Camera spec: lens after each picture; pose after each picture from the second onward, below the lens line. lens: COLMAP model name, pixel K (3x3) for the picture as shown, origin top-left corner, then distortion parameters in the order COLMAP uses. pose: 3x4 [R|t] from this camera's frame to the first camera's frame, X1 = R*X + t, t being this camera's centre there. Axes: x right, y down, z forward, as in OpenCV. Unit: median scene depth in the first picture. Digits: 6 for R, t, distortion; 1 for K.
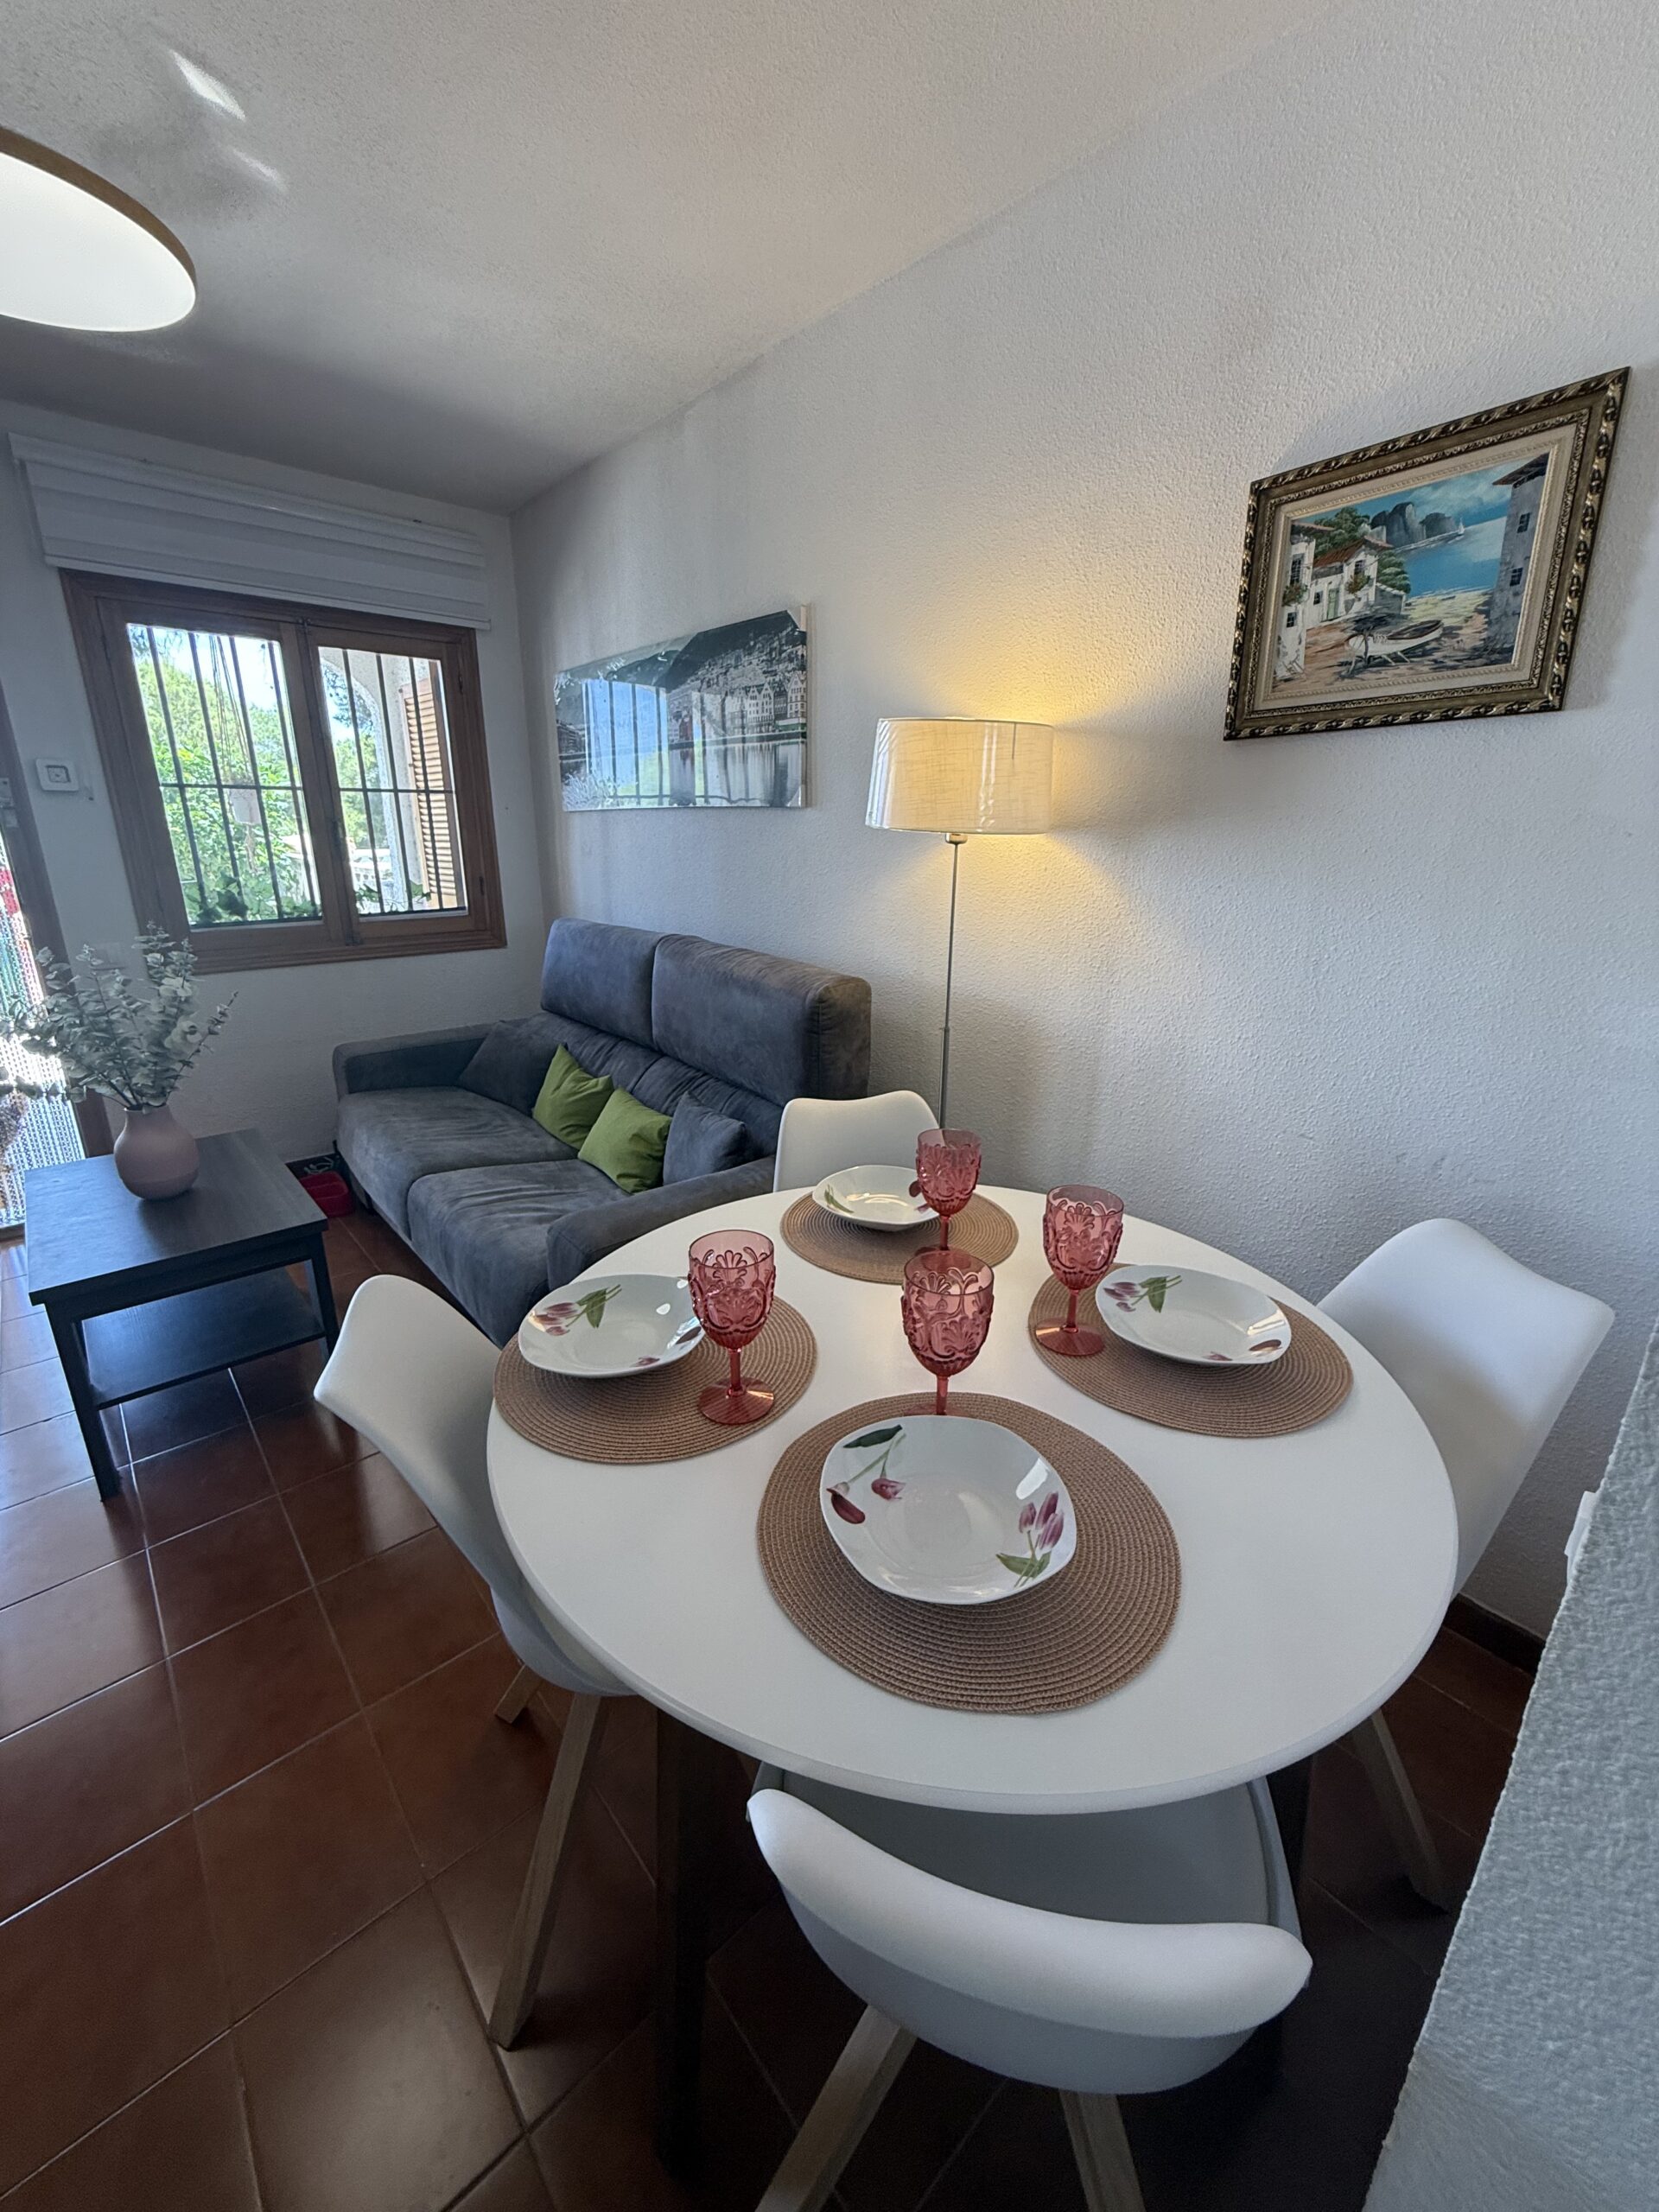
lens RADIAL K [[885.0, 0, 832.2], [0, 885.0, 1104.9], [0, 0, 1]] dist [-0.000626, 0.000235]
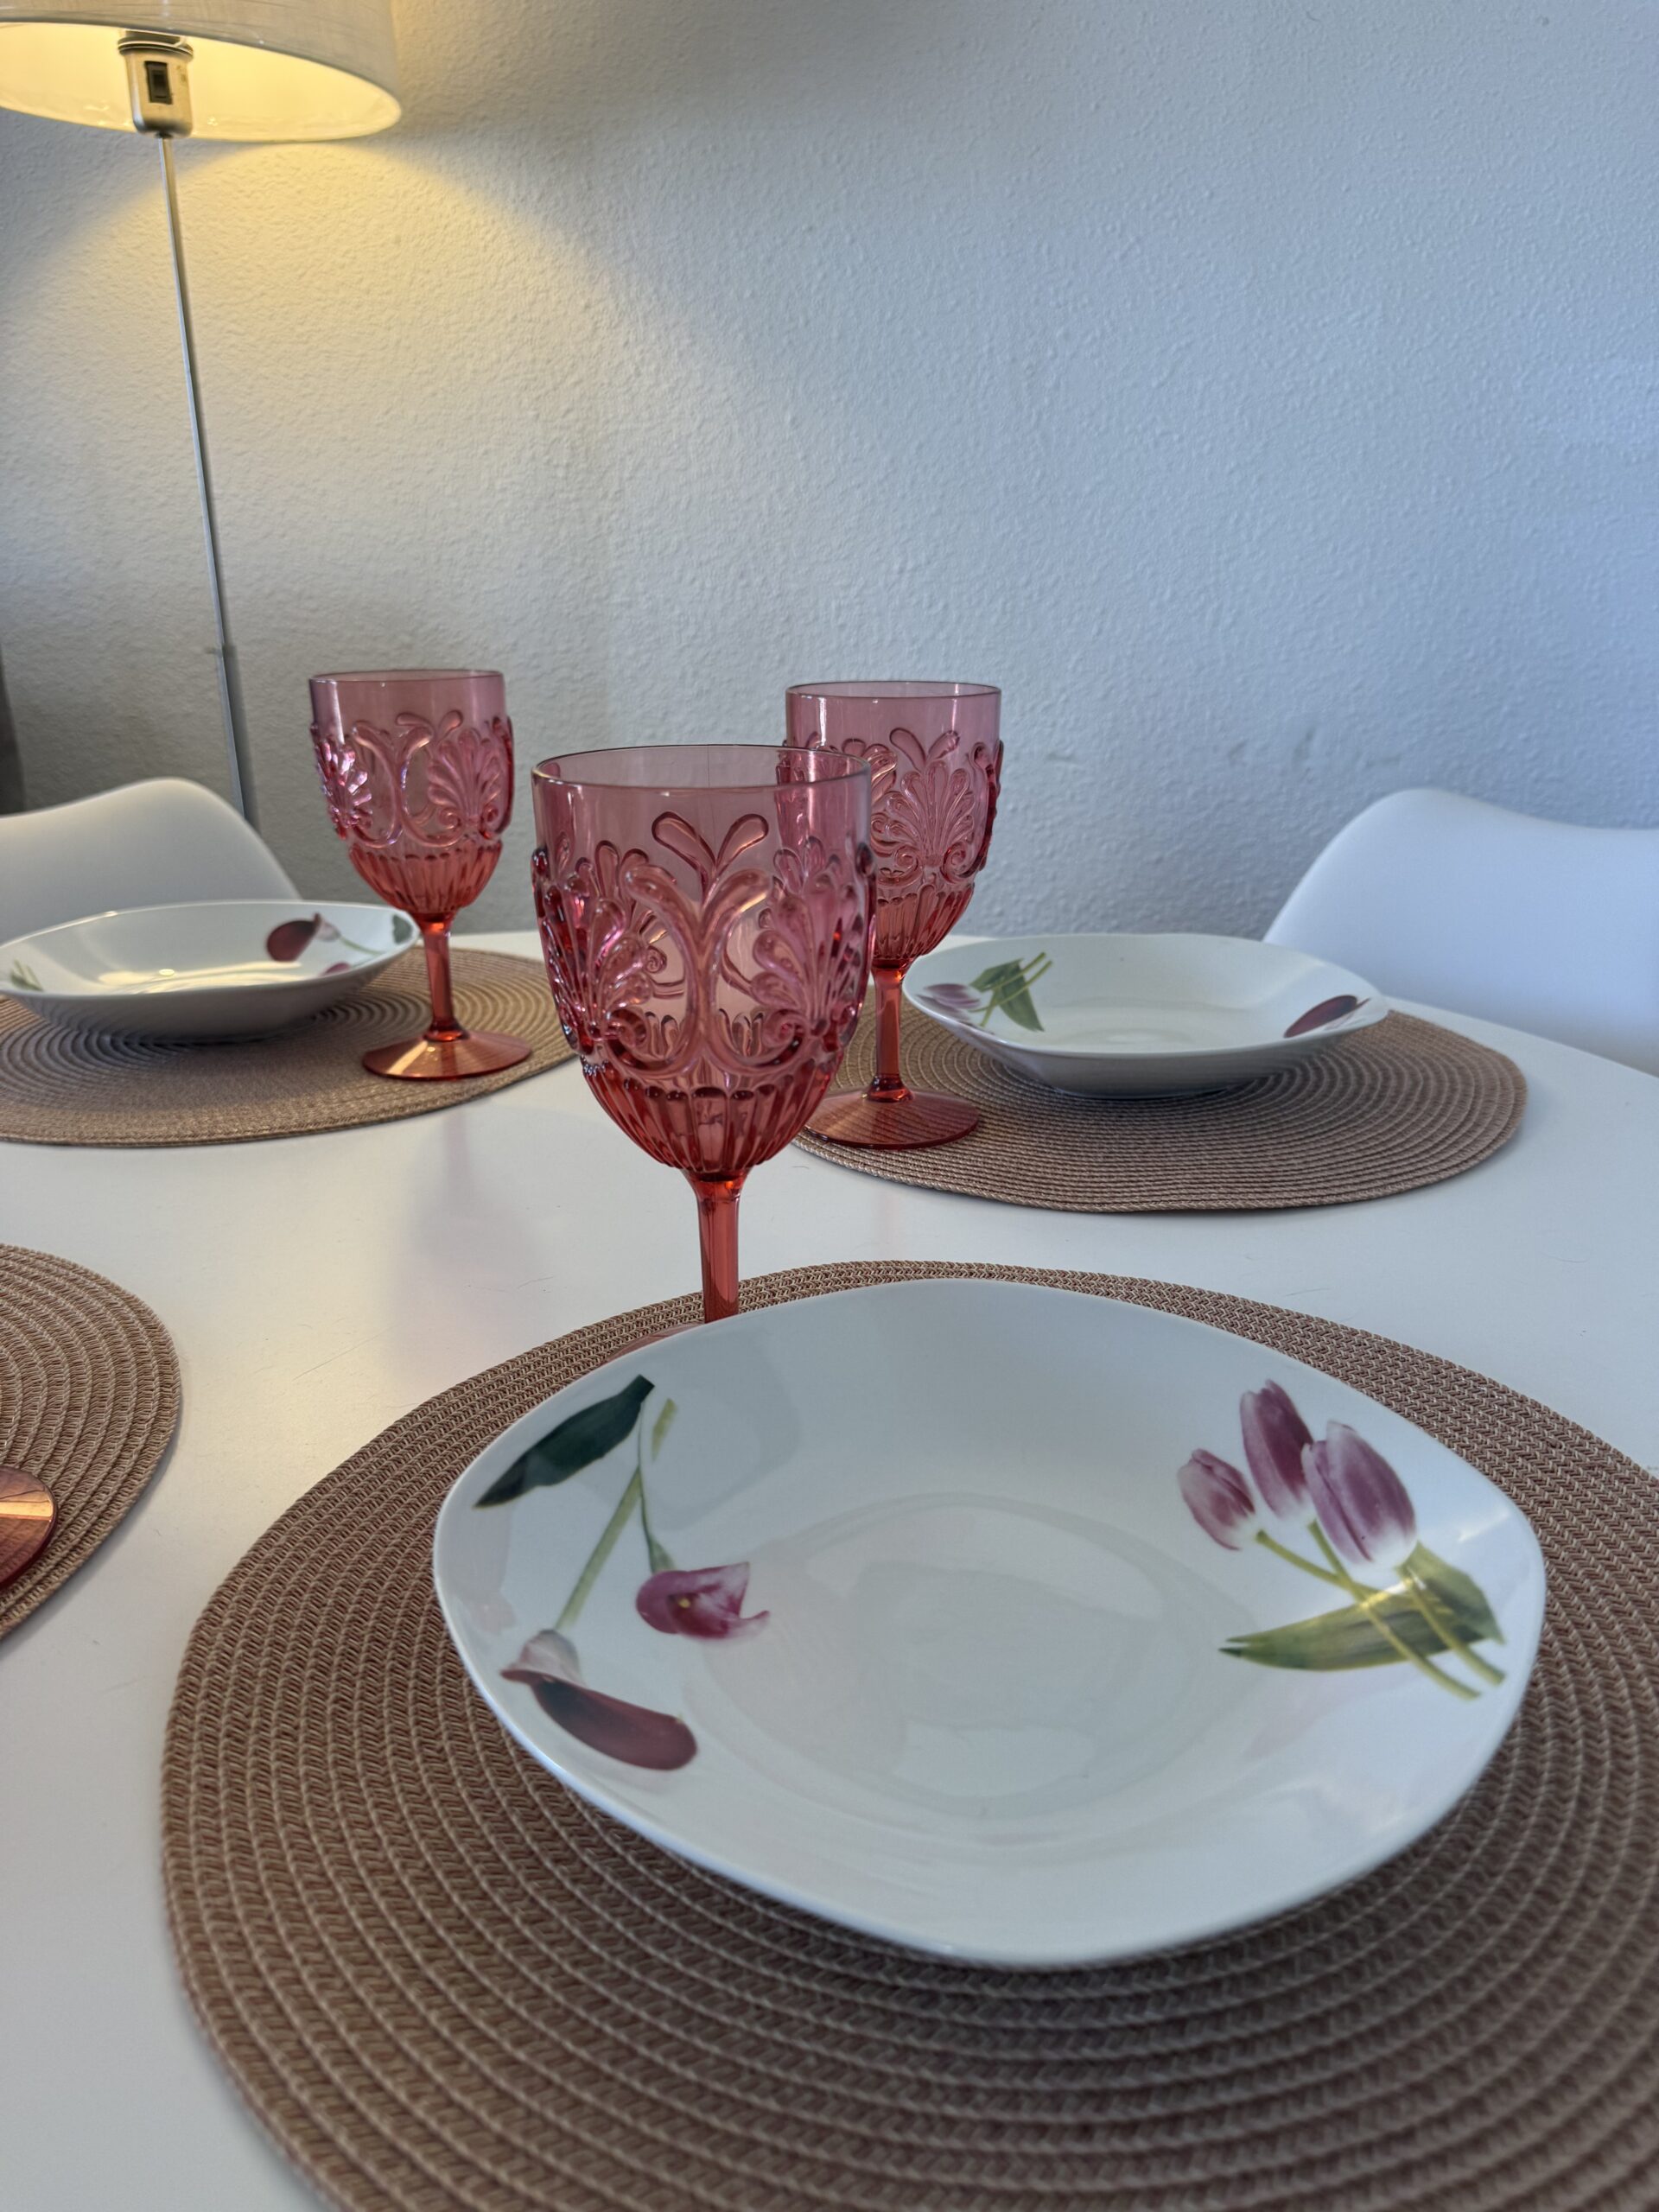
lens RADIAL K [[1582.9, 0, 838.3], [0, 1582.9, 1115.8], [0, 0, 1]] dist [0.005391, -0.002455]
pose [[0.840072, -0.194029, 0.506587, -0.030204], [0.182099, 0.980523, 0.073578, 0.086515], [-0.510997, 0.030439, 0.859043, 0.187907]]
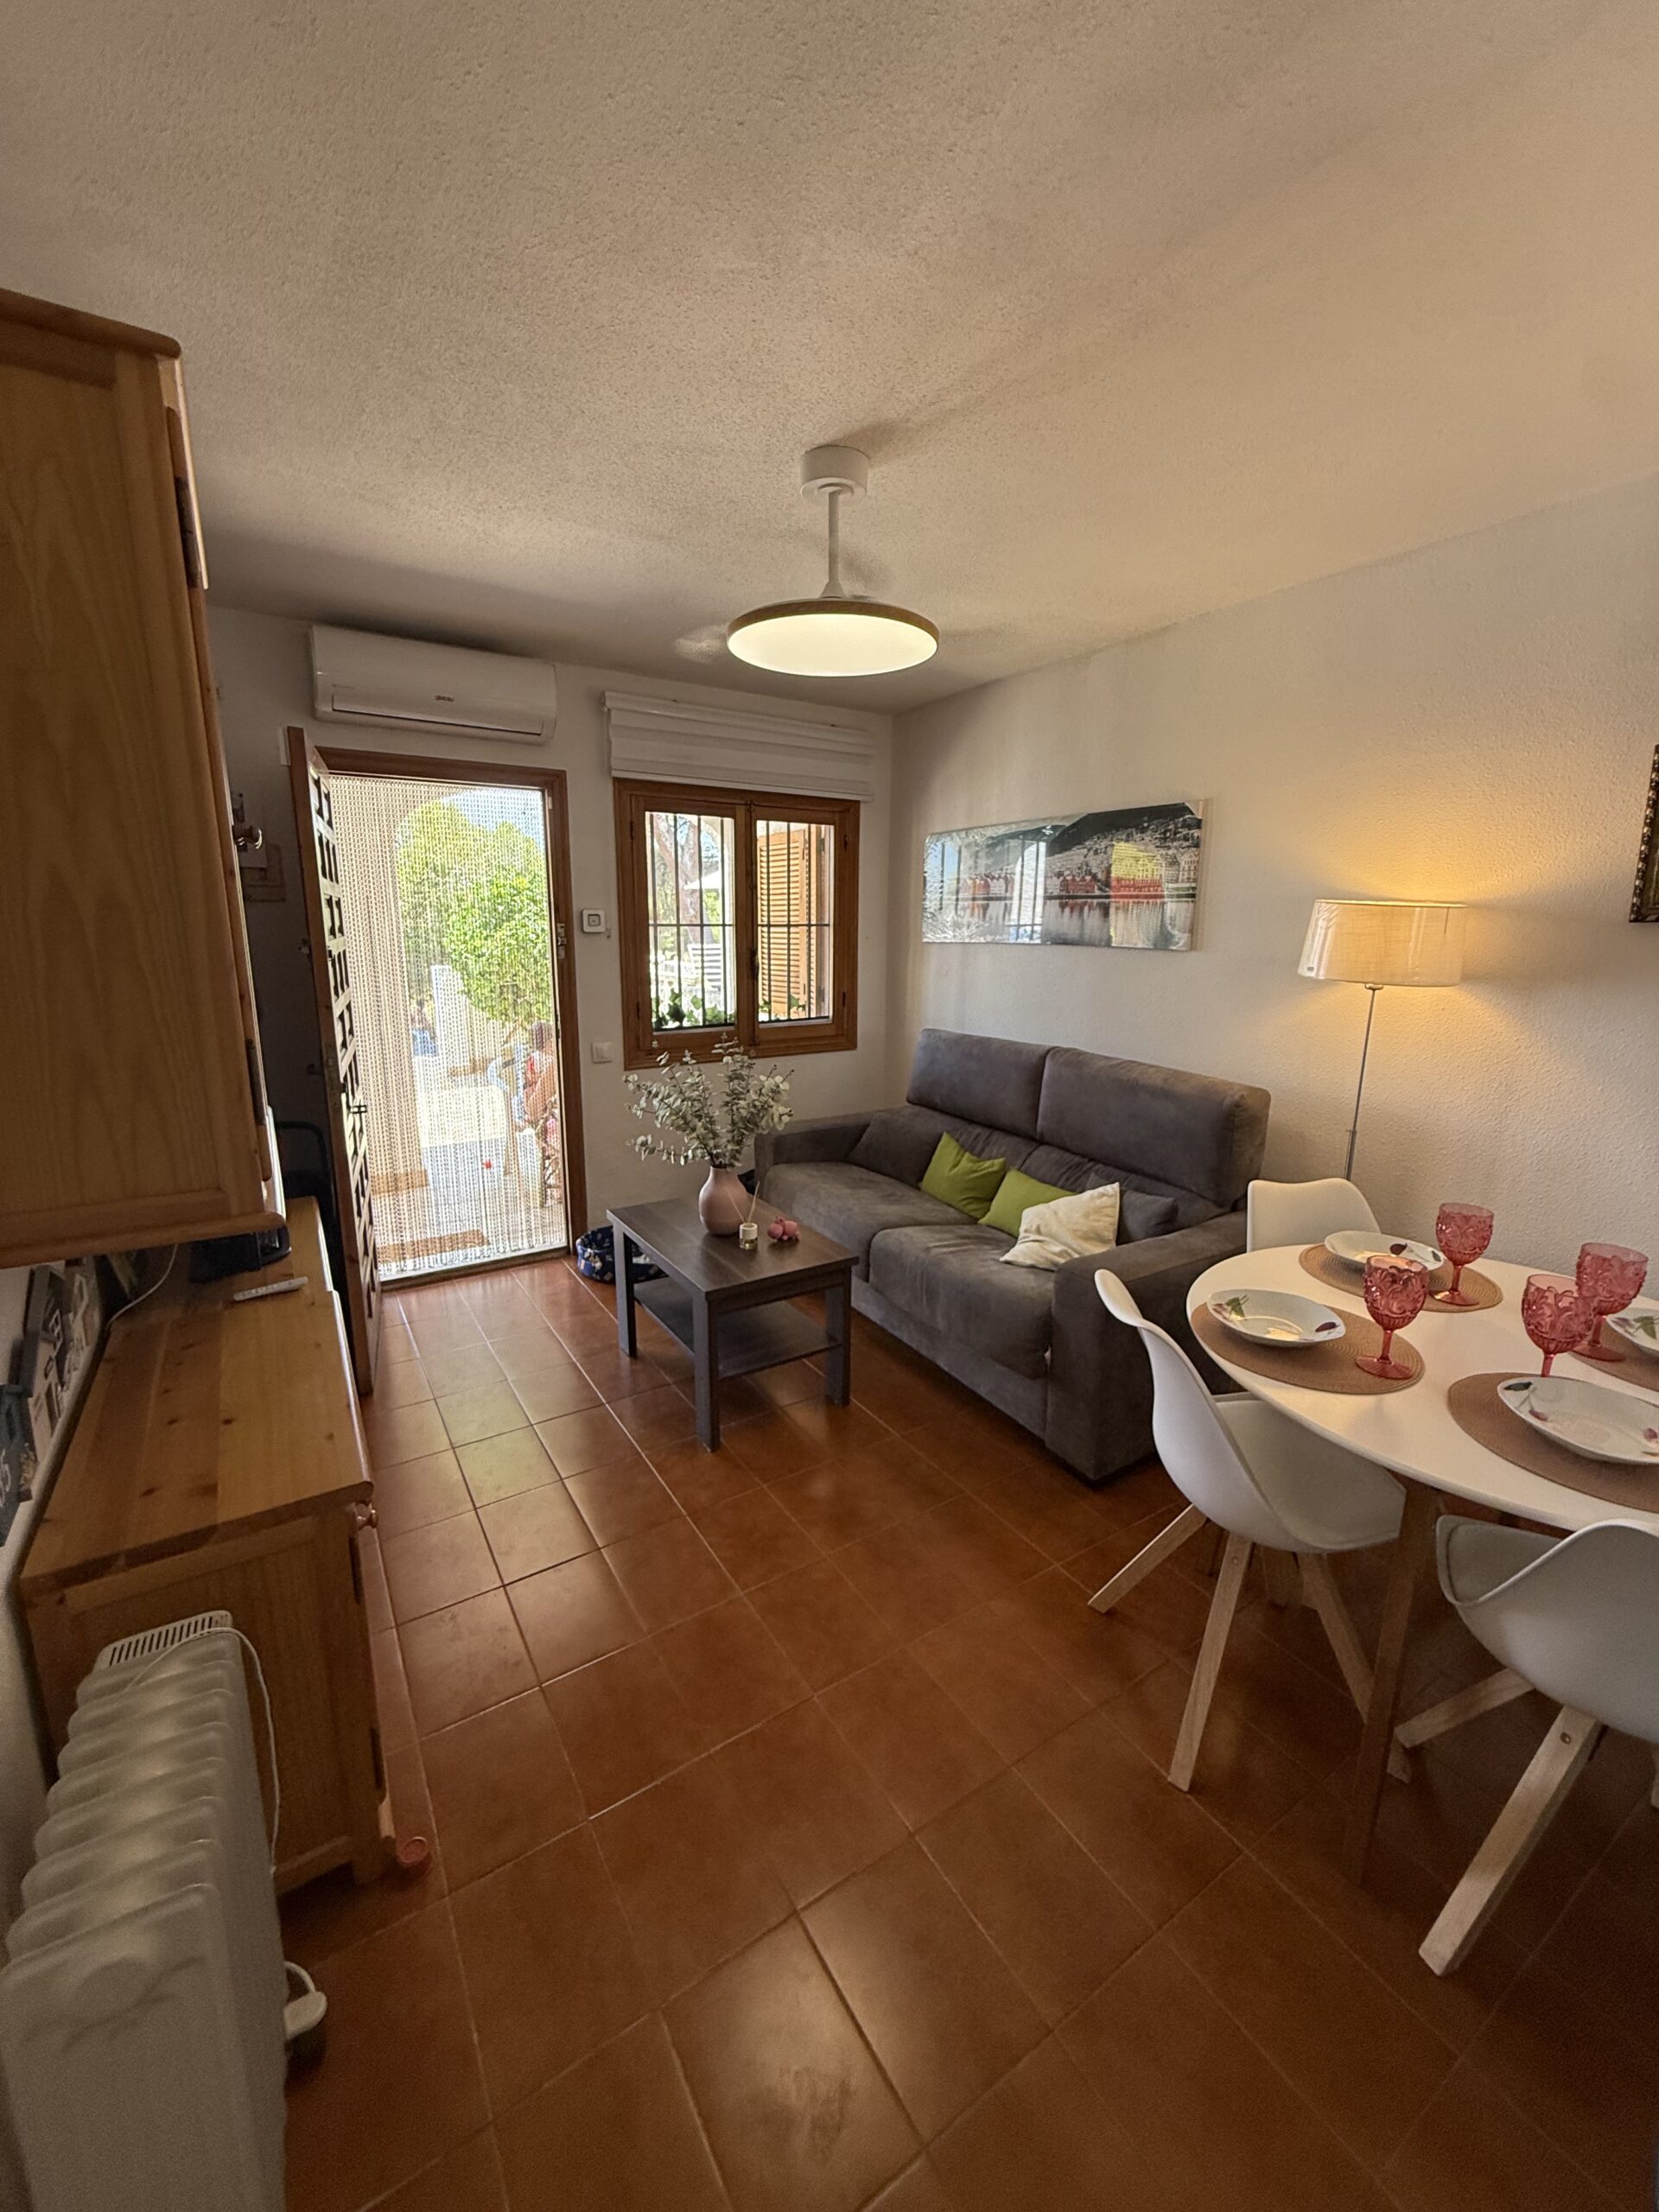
lens RADIAL K [[885.0, 0, 830.6], [0, 885.0, 1107.2], [0, 0, 1]] dist [-0.000626, 0.000235]
pose [[0.987627, 0.032758, -0.153361, -0.306024], [-0.048217, 0.993998, -0.098195, 0.029008], [0.149224, 0.104375, 0.983279, -0.261563]]
